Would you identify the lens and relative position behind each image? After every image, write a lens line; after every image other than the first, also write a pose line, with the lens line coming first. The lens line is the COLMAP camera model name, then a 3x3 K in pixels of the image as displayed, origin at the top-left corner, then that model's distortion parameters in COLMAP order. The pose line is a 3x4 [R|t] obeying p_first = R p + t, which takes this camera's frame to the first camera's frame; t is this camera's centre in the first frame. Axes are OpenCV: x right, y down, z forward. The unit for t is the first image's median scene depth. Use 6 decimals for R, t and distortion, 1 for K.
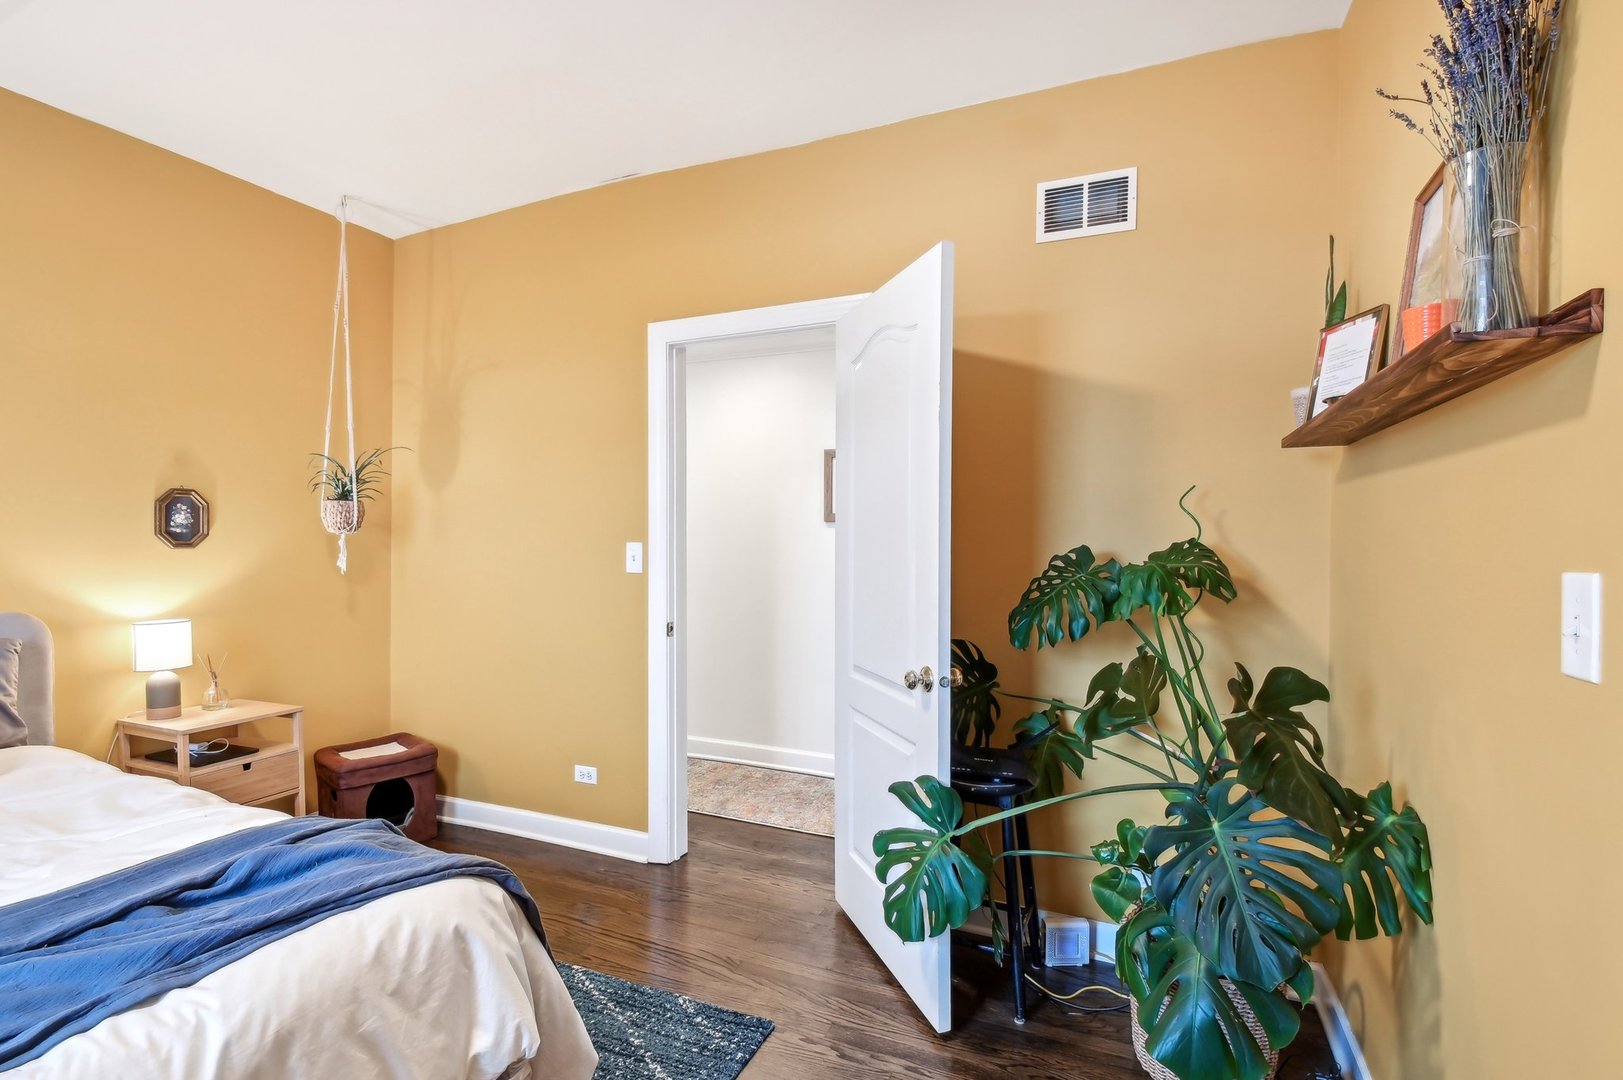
lens RADIAL K [[725.7, 0, 810.5], [0, 725.7, 533.3], [0, 0, 1]] dist [0.008652, -0.013918]
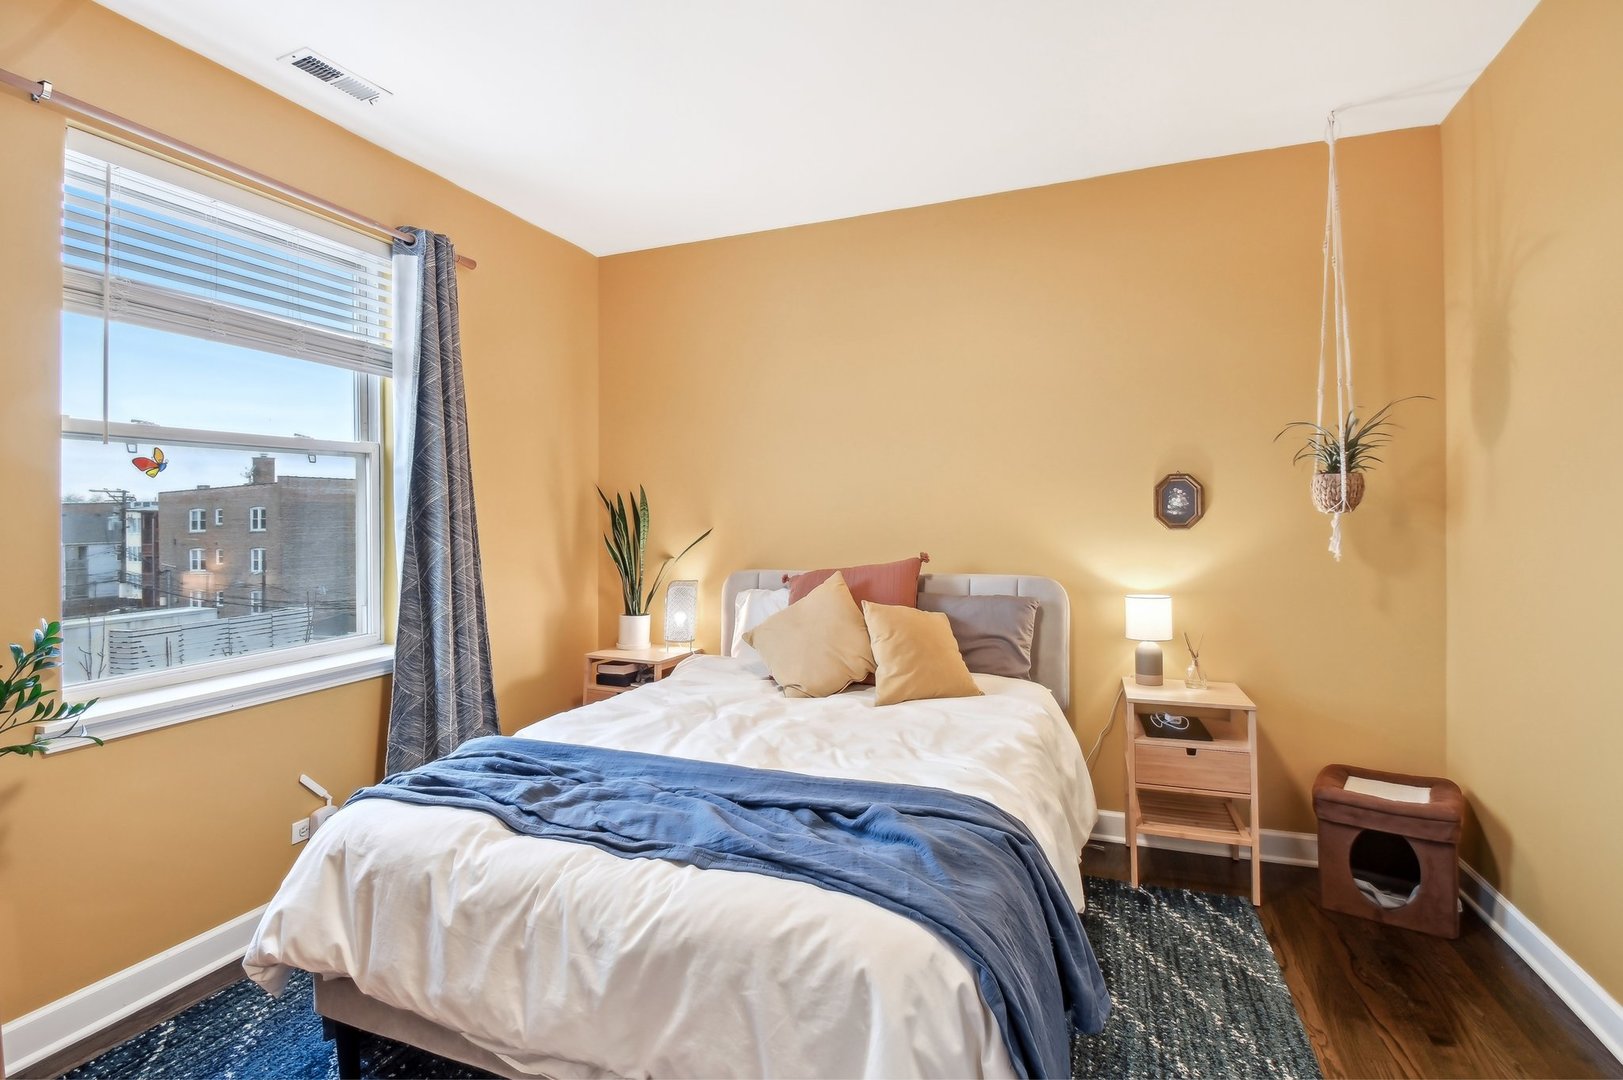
lens RADIAL K [[741.8, 0, 811.2], [0, 741.8, 504.3], [0, 0, 1]] dist [0.014782, -0.016784]
pose [[0.080783, -0.023319, -0.996459, 0.181526], [0.020637, 0.999551, -0.021719, -0.003872], [0.996518, -0.018810, 0.081228, 0.370556]]
